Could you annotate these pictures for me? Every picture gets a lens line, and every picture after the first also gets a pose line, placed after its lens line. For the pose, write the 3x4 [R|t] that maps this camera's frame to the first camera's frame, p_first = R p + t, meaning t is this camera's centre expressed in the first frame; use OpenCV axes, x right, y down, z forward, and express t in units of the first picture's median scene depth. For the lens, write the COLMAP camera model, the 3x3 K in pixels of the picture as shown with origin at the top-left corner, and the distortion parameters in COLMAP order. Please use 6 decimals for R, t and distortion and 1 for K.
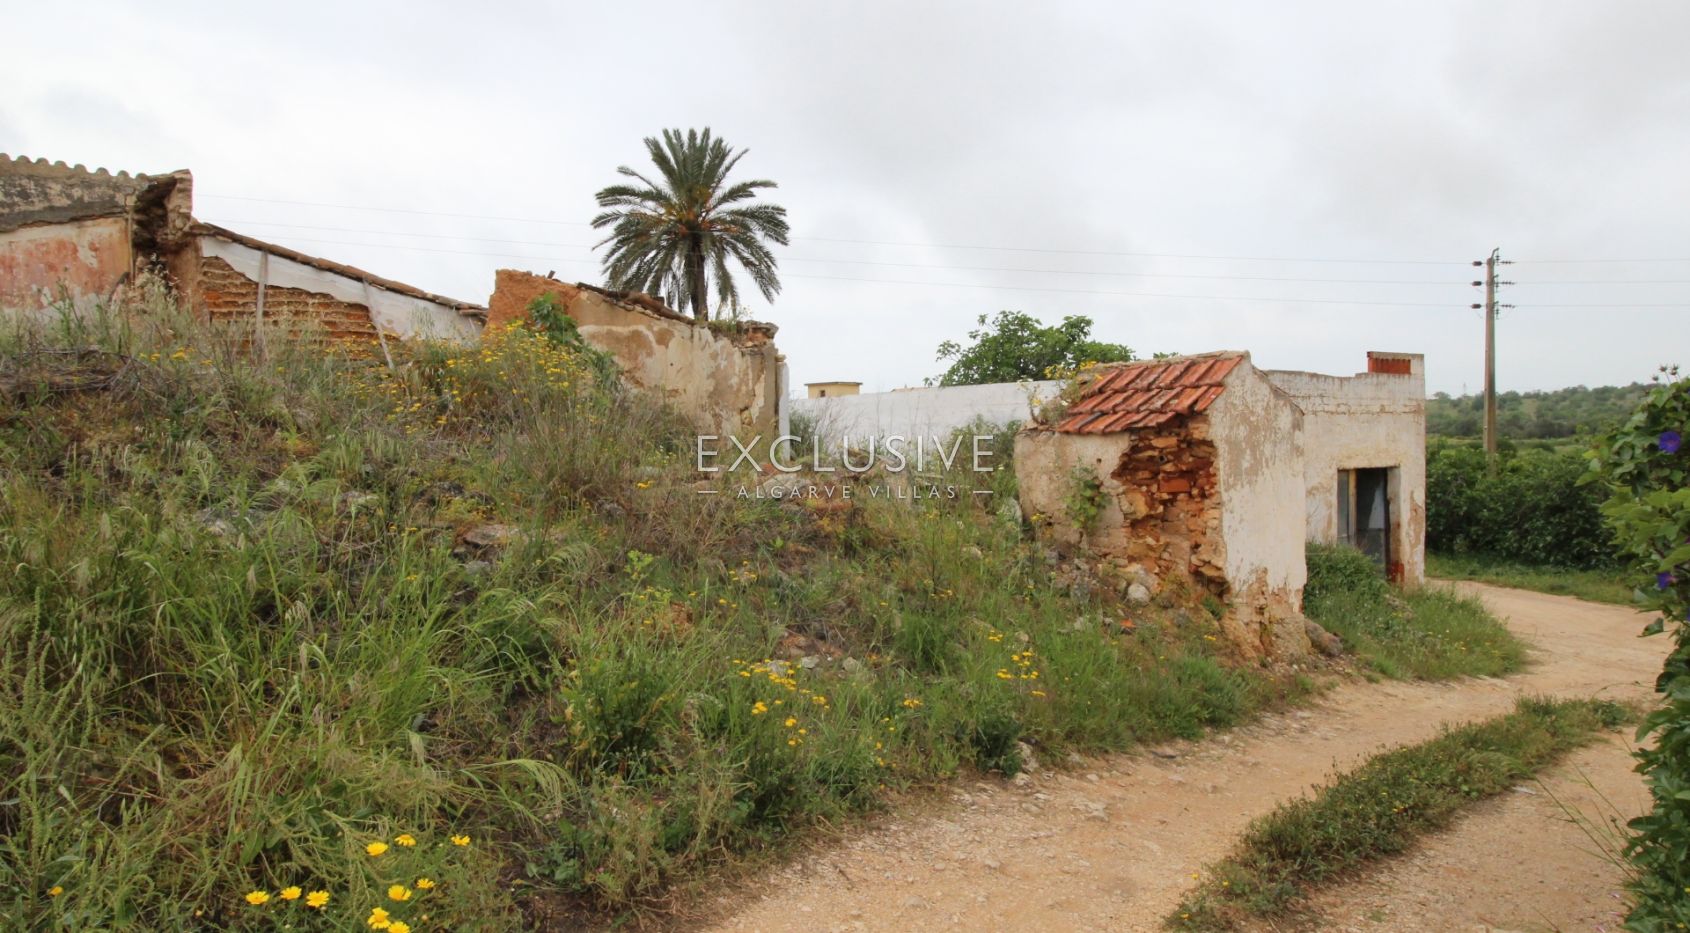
lens RADIAL K [[1007.3, 0, 850.0], [0, 1007.3, 460.4], [0, 0, 1]] dist [0.010450, -0.013903]
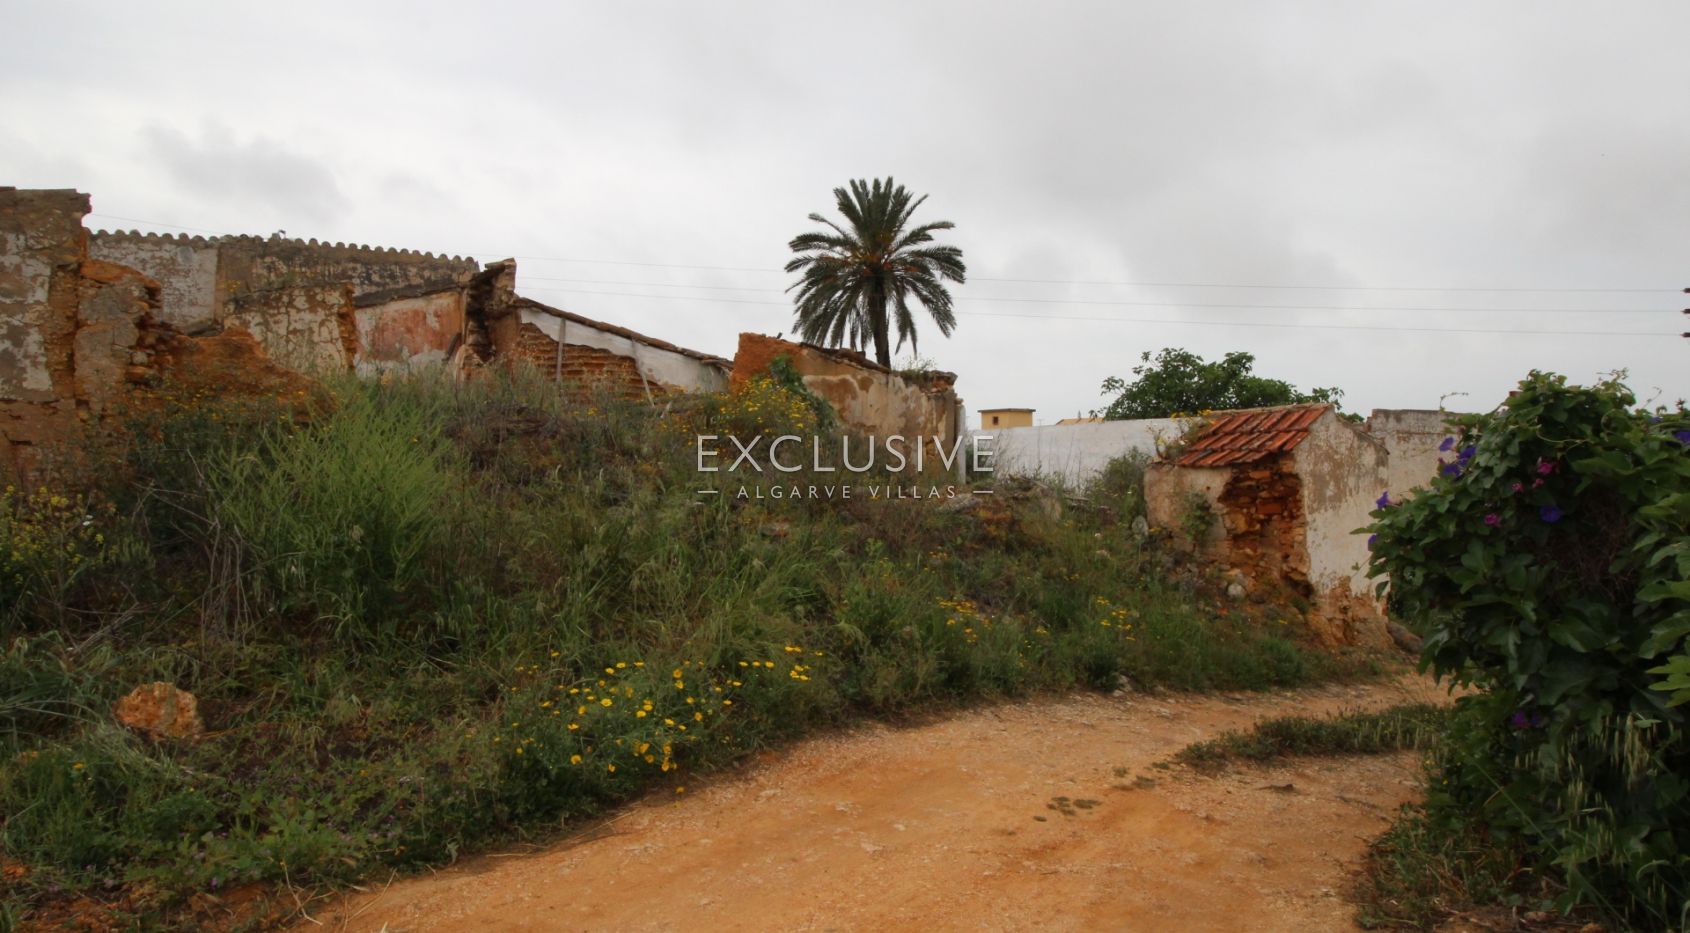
lens RADIAL K [[1007.3, 0, 846.6], [0, 1007.3, 463.5], [0, 0, 1]] dist [0.010450, -0.013903]
pose [[0.984856, 0.012305, -0.172937, 0.009663], [-0.015939, 0.999680, -0.019640, 0.000954], [0.172640, 0.022099, 0.984737, -0.231820]]
